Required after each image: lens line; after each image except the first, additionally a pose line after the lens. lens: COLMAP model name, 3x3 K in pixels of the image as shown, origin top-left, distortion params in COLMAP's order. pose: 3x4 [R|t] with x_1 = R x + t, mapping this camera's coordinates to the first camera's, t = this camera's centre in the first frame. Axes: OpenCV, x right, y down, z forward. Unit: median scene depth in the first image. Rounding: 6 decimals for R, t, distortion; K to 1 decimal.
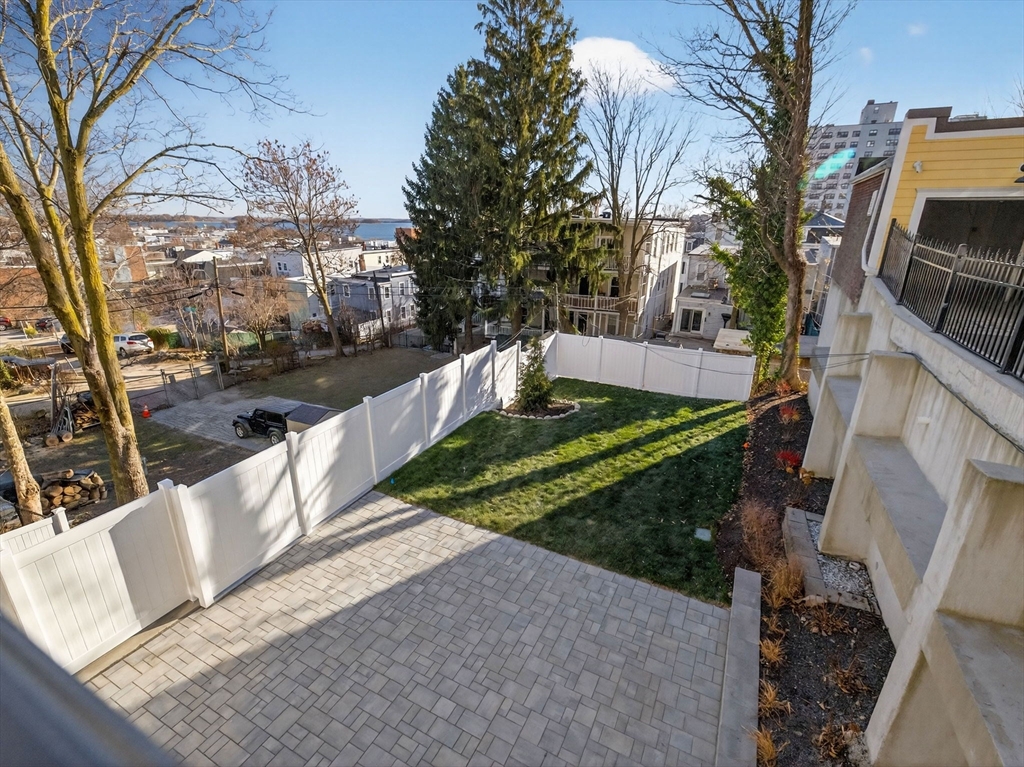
lens RADIAL K [[477.9, 0, 514.4], [0, 477.9, 383.1], [0, 0, 1]] dist [0.001277, -0.000743]
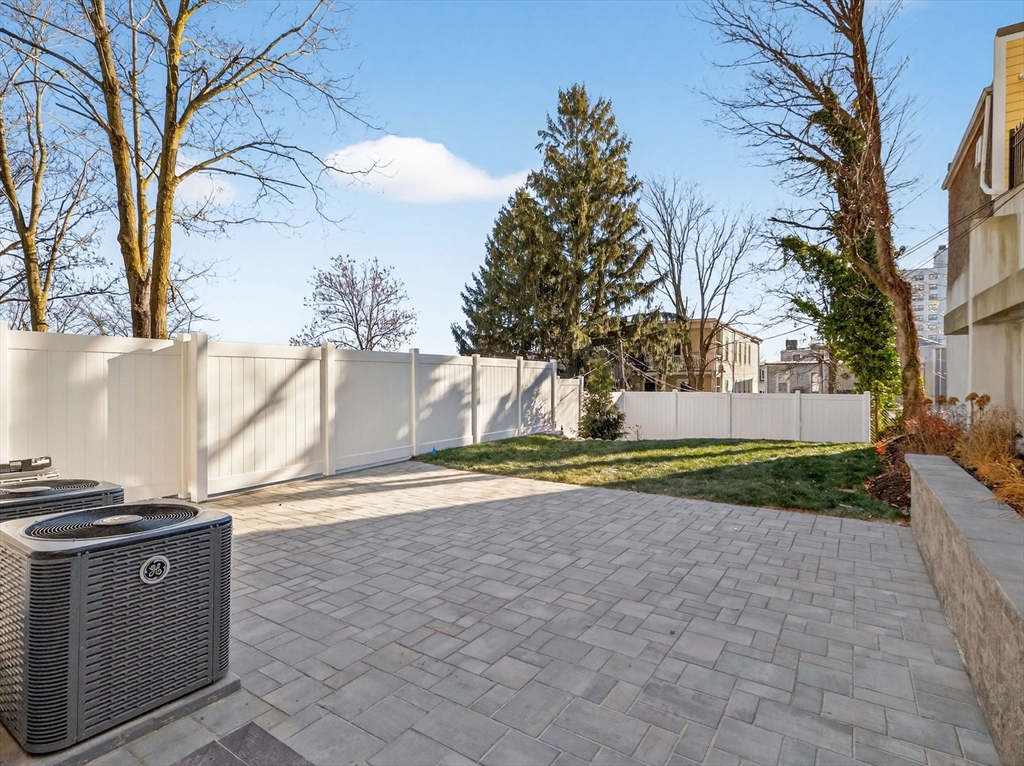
lens RADIAL K [[517.9, 0, 512.0], [0, 517.9, 383.0], [0, 0, 1]] dist [0.004622, -0.001287]
pose [[0.993720, -0.007742, -0.111624, -0.007439], [-0.028791, 0.946321, -0.321945, 0.153378], [0.108125, 0.323137, 0.940155, 0.051364]]
